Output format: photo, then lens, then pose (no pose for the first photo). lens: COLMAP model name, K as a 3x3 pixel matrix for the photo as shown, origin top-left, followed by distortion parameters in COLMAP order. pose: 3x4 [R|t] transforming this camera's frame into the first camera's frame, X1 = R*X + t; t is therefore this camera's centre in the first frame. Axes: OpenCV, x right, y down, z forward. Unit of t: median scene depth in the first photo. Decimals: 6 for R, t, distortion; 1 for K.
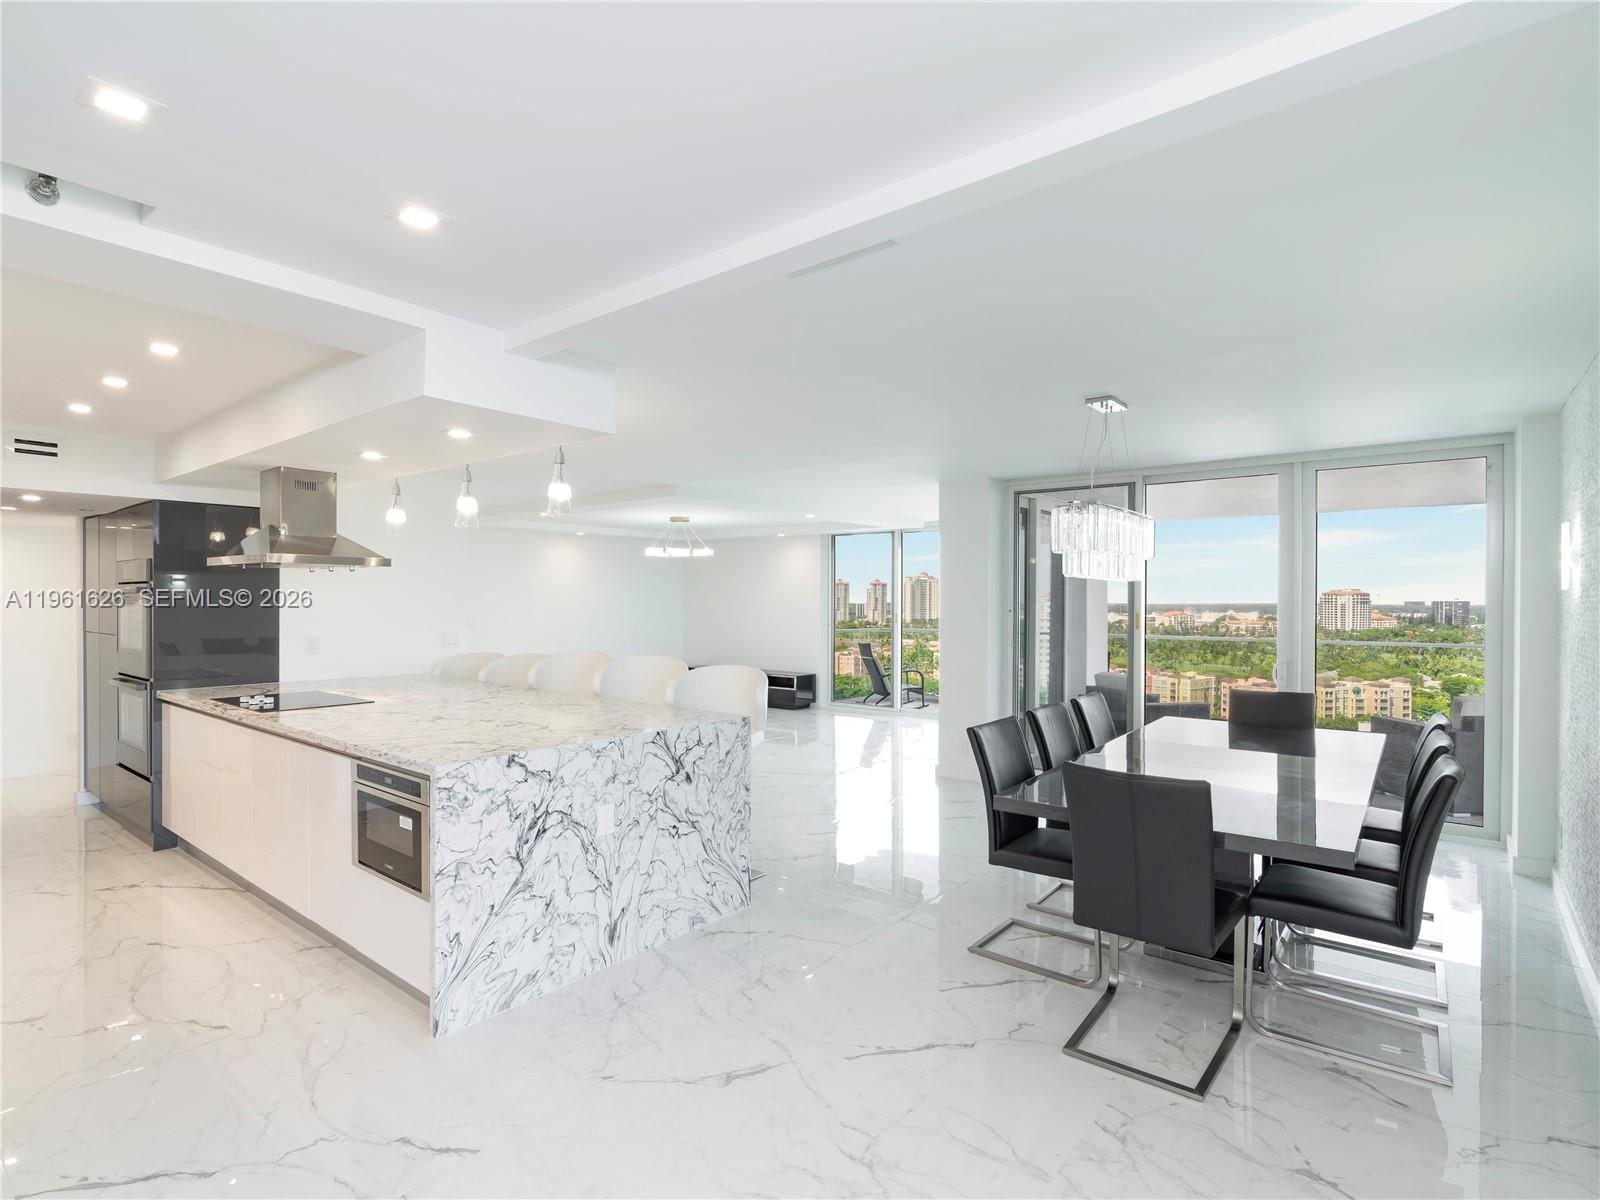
lens RADIAL K [[817.0, 0, 767.7], [0, 817.0, 606.5], [0, 0, 1]] dist [0.003741, 0.000632]
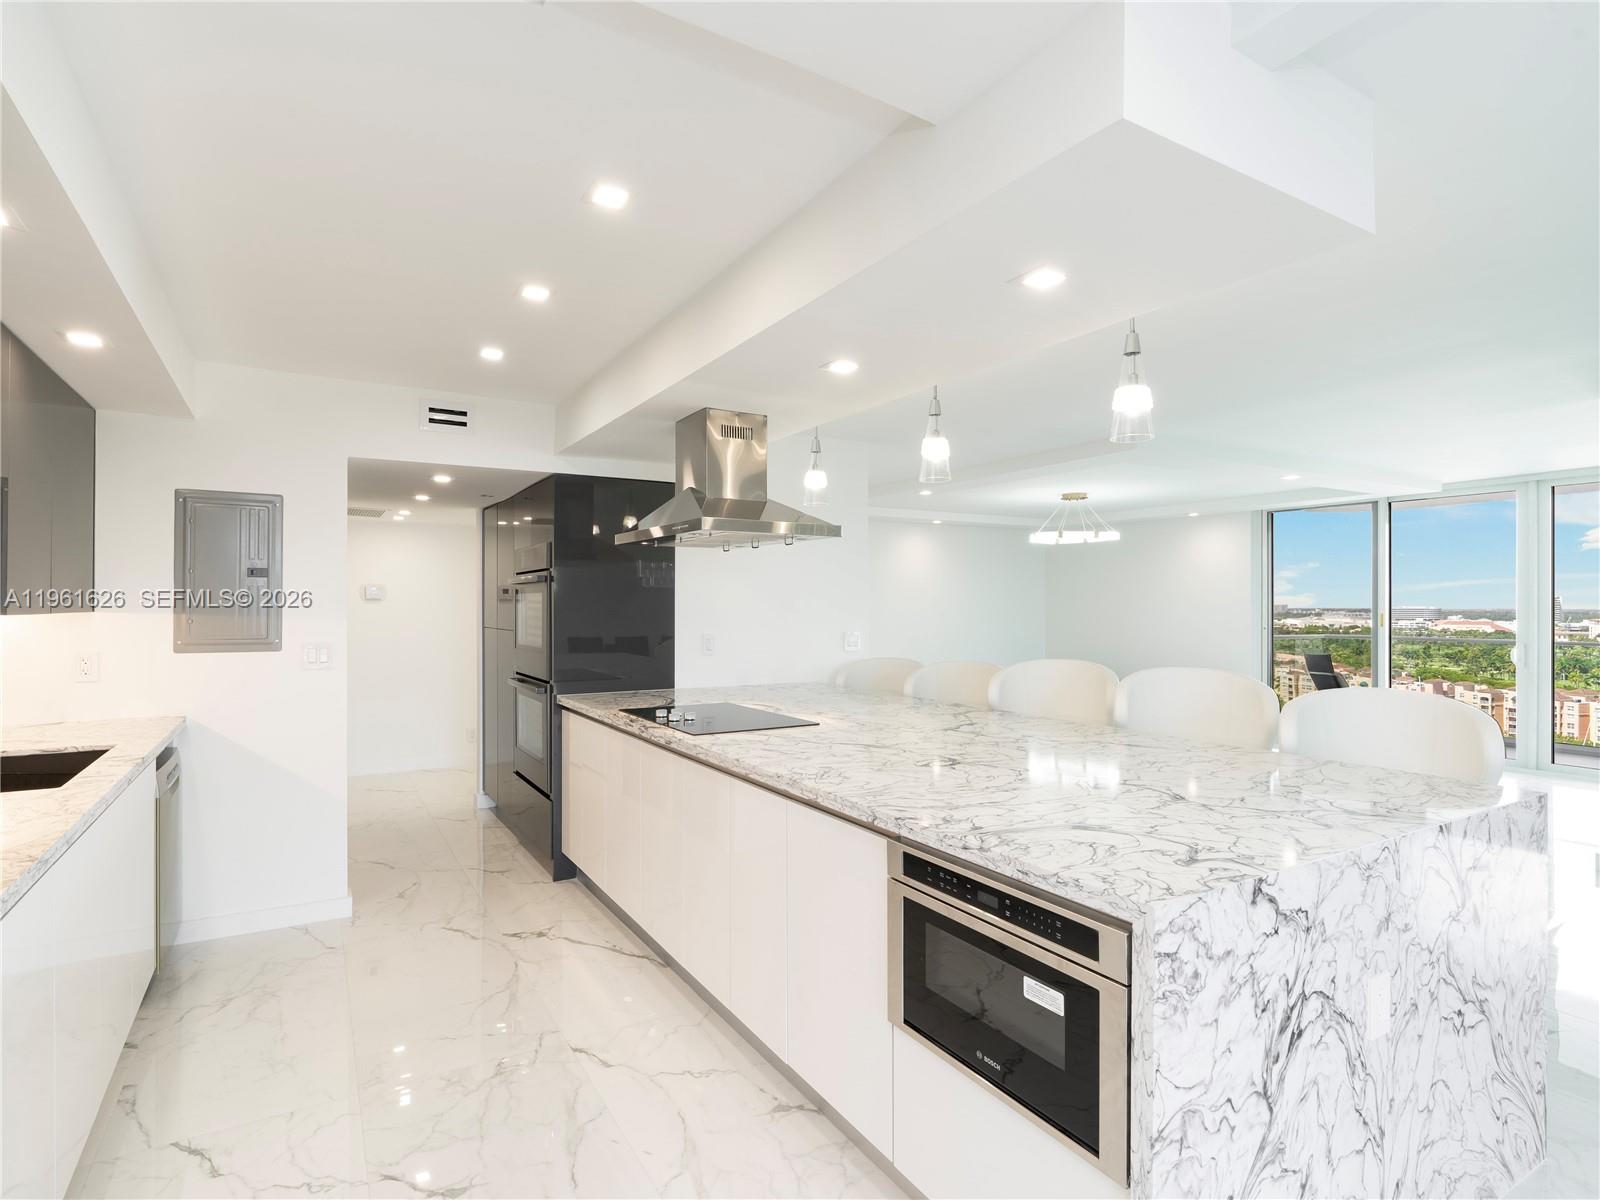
lens RADIAL K [[804.1, 0, 737.9], [0, 804.1, 605.0], [0, 0, 1]] dist [-0.001113, 0.000317]
pose [[0.932957, -0.003208, -0.359974, -0.345834], [-0.000230, 0.999955, -0.009508, 0.021174], [0.359988, 0.008953, 0.932914, 0.365548]]
